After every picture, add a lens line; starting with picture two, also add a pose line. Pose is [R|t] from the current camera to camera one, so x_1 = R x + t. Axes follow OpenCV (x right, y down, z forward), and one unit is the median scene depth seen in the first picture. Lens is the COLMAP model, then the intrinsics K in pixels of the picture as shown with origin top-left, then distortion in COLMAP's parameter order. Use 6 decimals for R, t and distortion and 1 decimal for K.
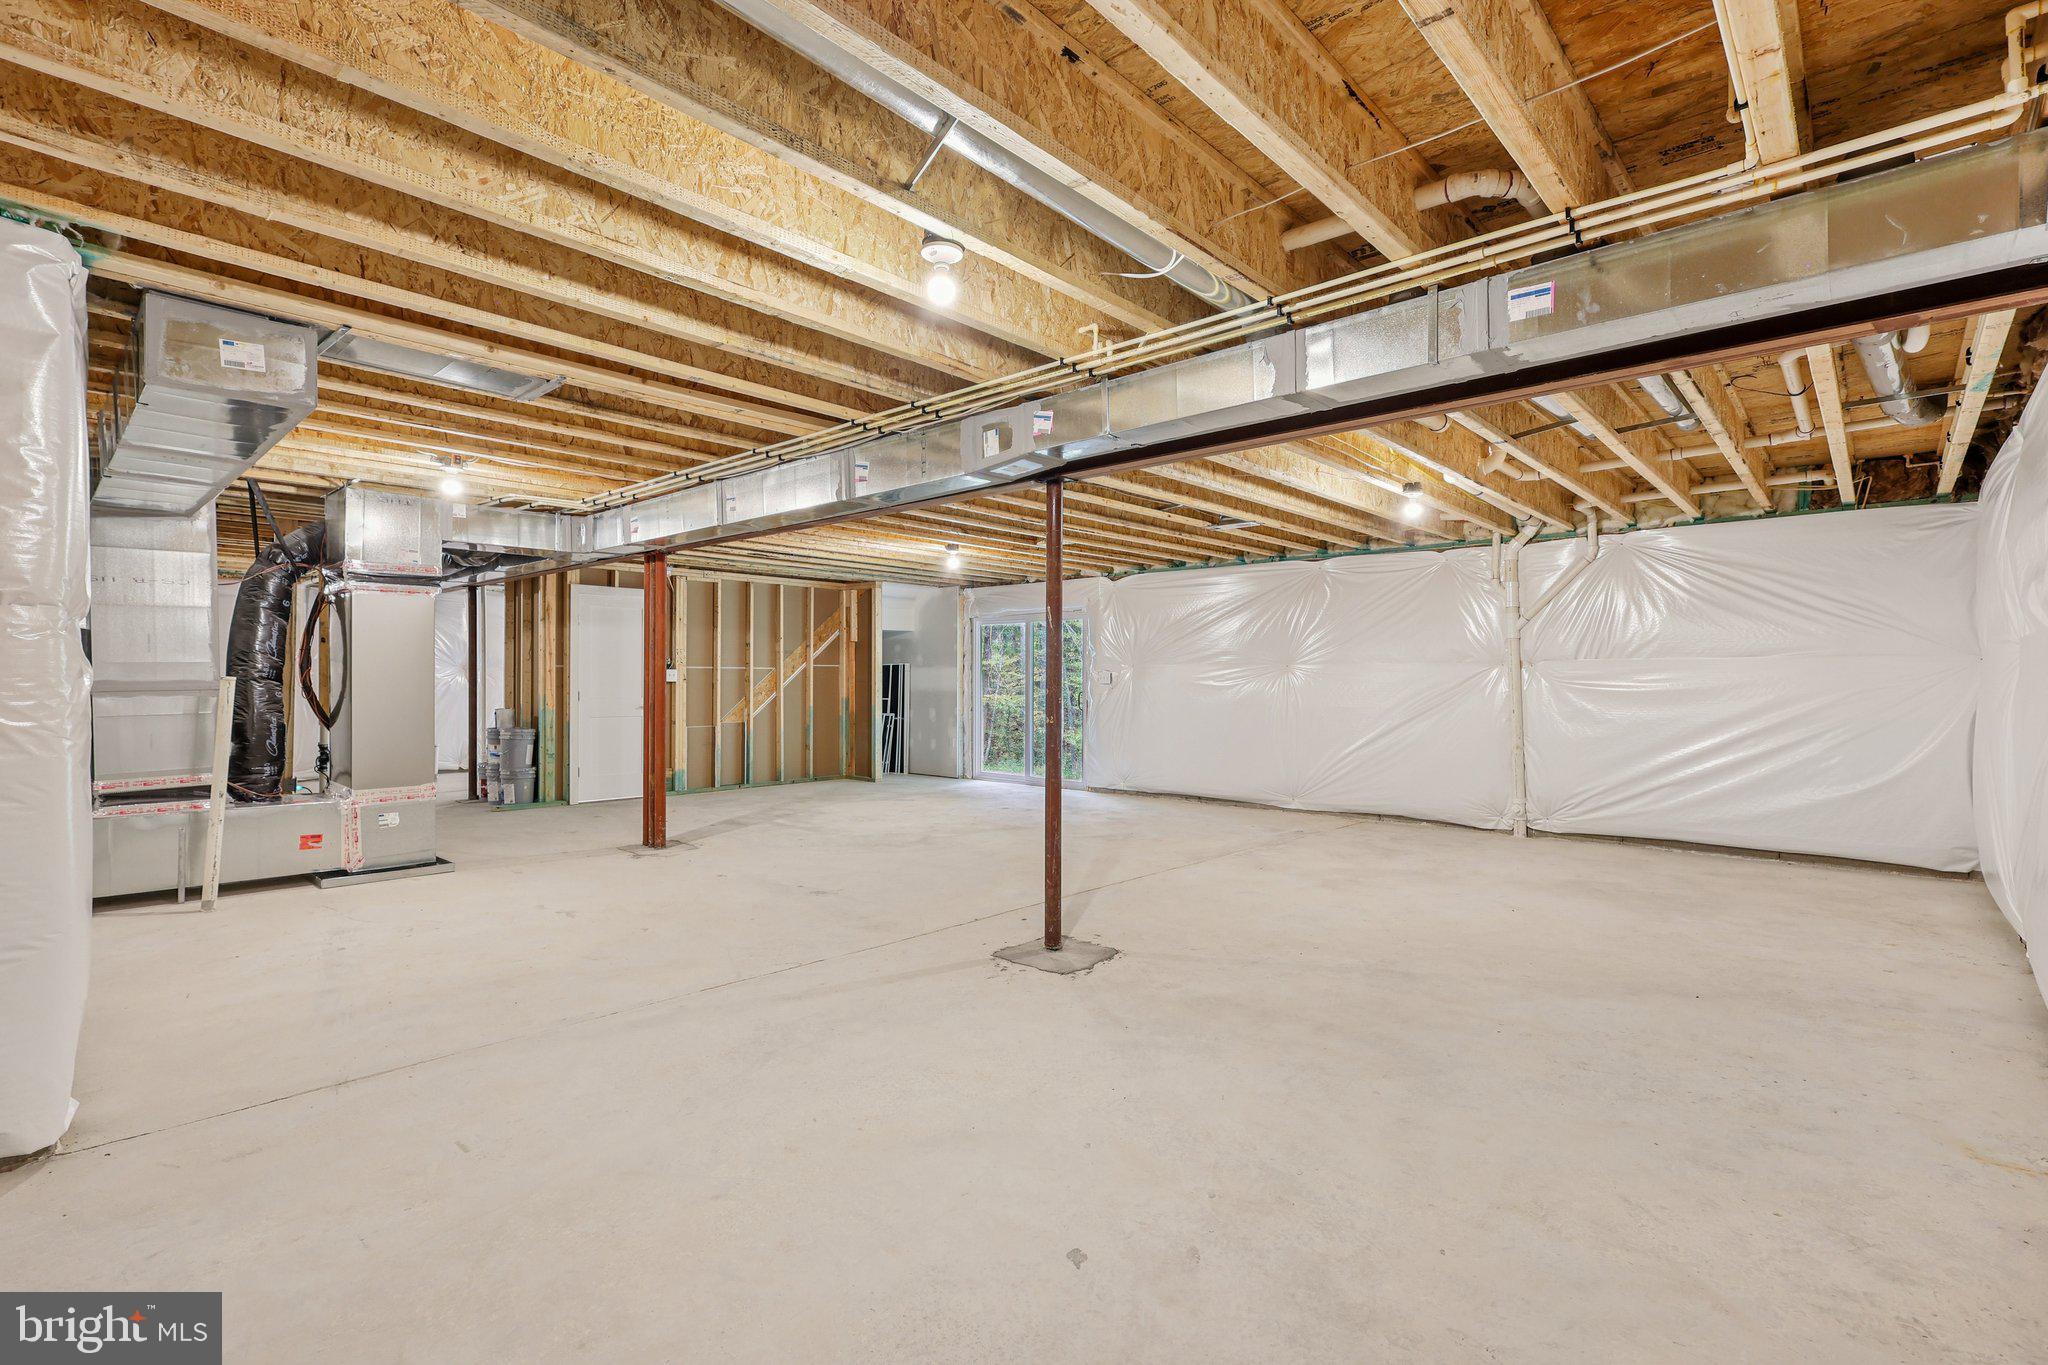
lens RADIAL K [[959.2, 0, 1019.5], [0, 959.2, 685.4], [0, 0, 1]] dist [0.003349, 0.000923]
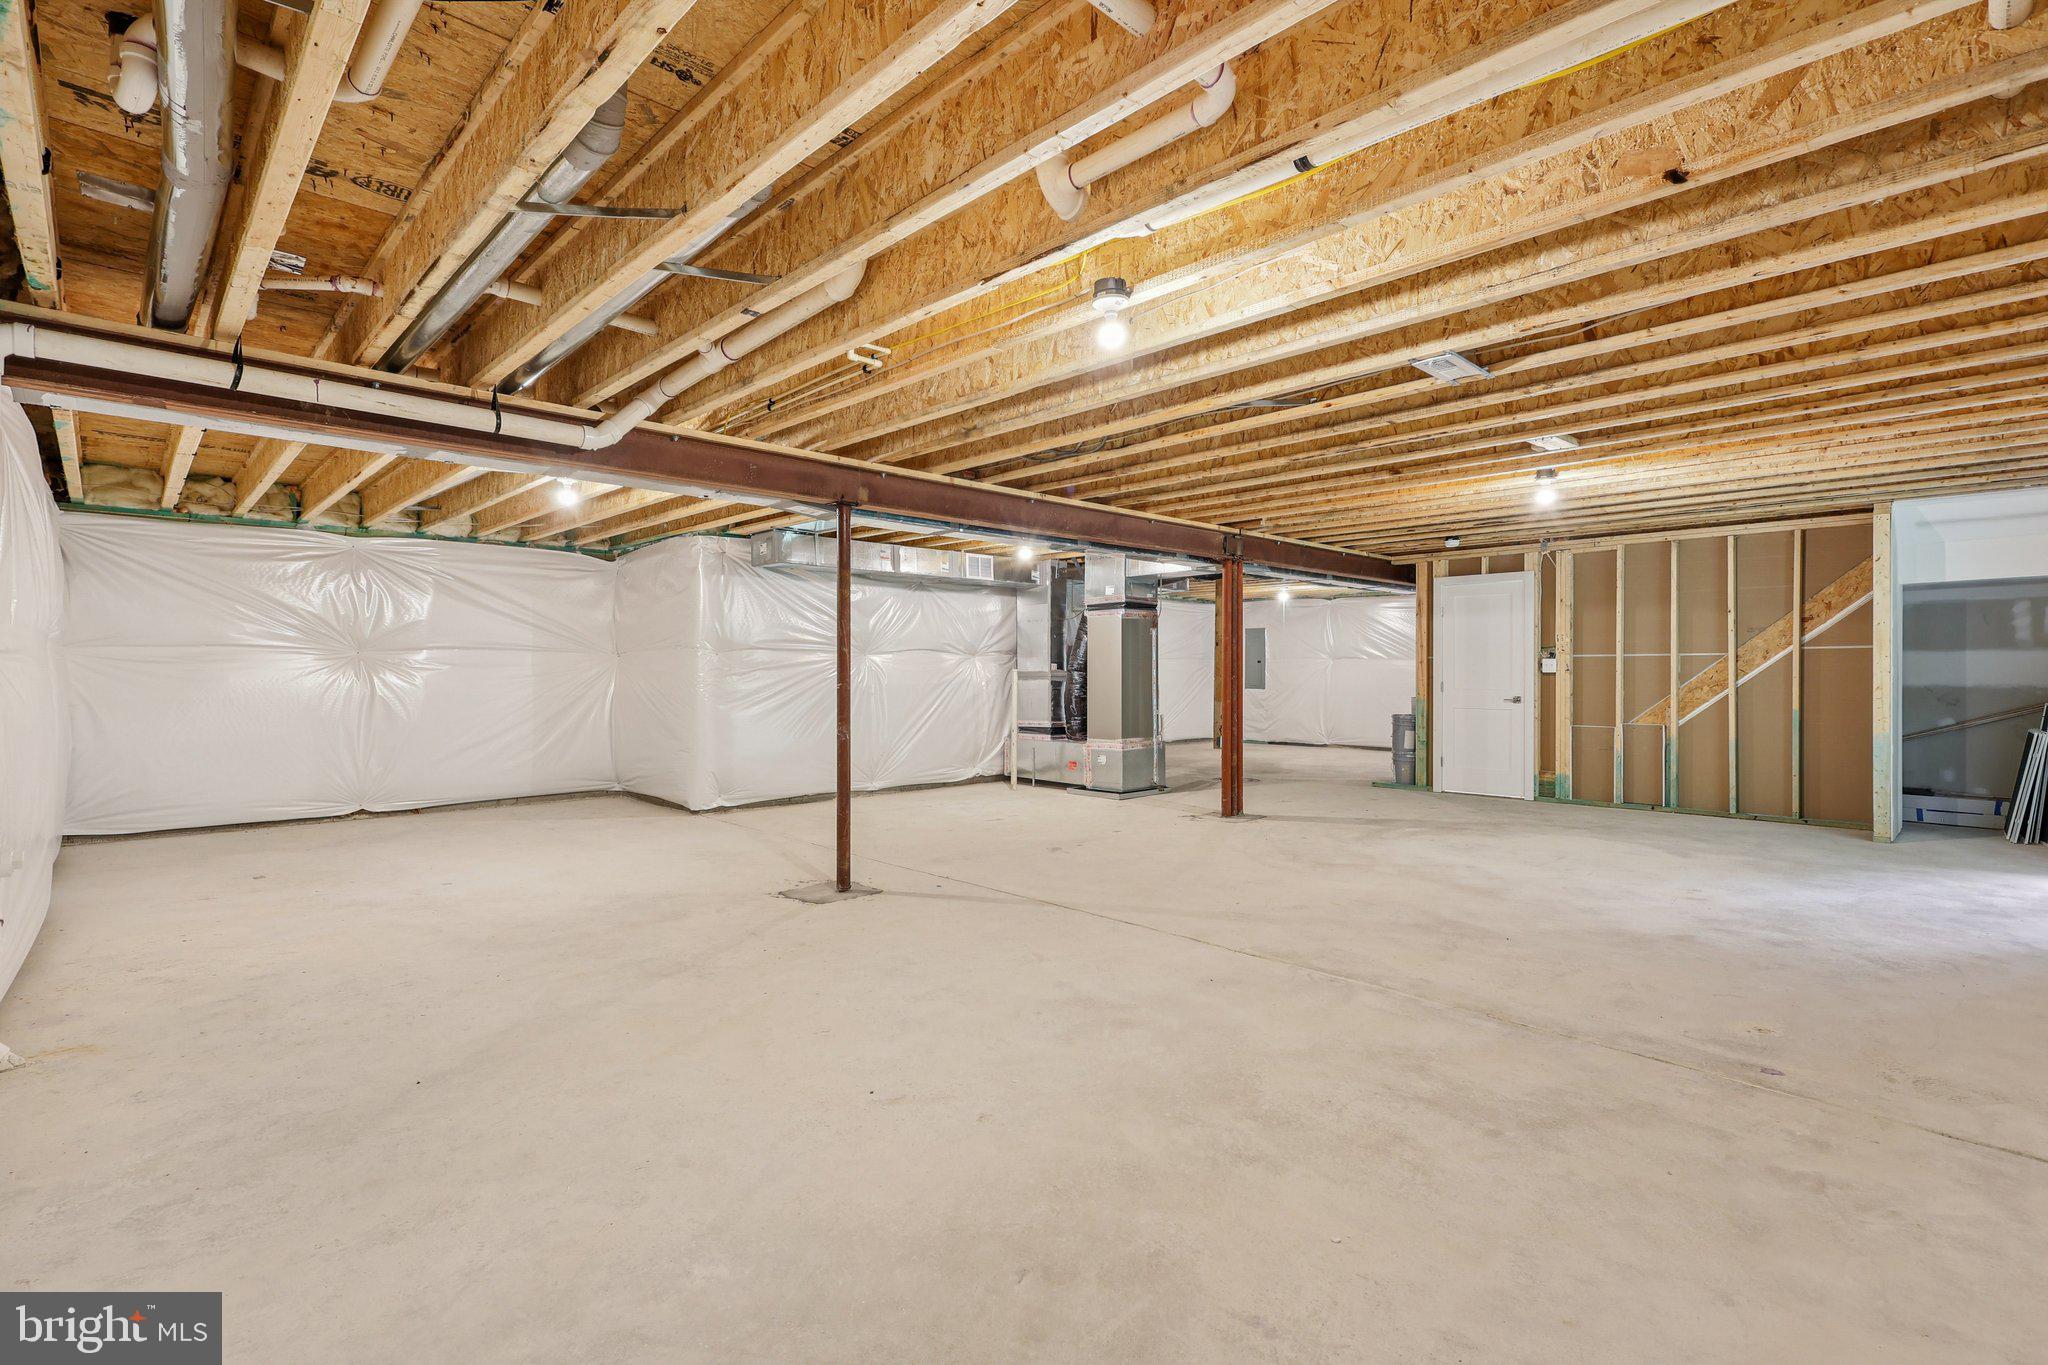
lens RADIAL K [[959.2, 0, 1020.5], [0, 959.2, 673.9], [0, 0, 1]] dist [0.003349, 0.000923]
pose [[-0.075980, 0.001285, -0.997109, 0.869562], [-0.005787, 0.999982, 0.001730, -0.002257], [0.997093, 0.005902, -0.075971, 0.932315]]
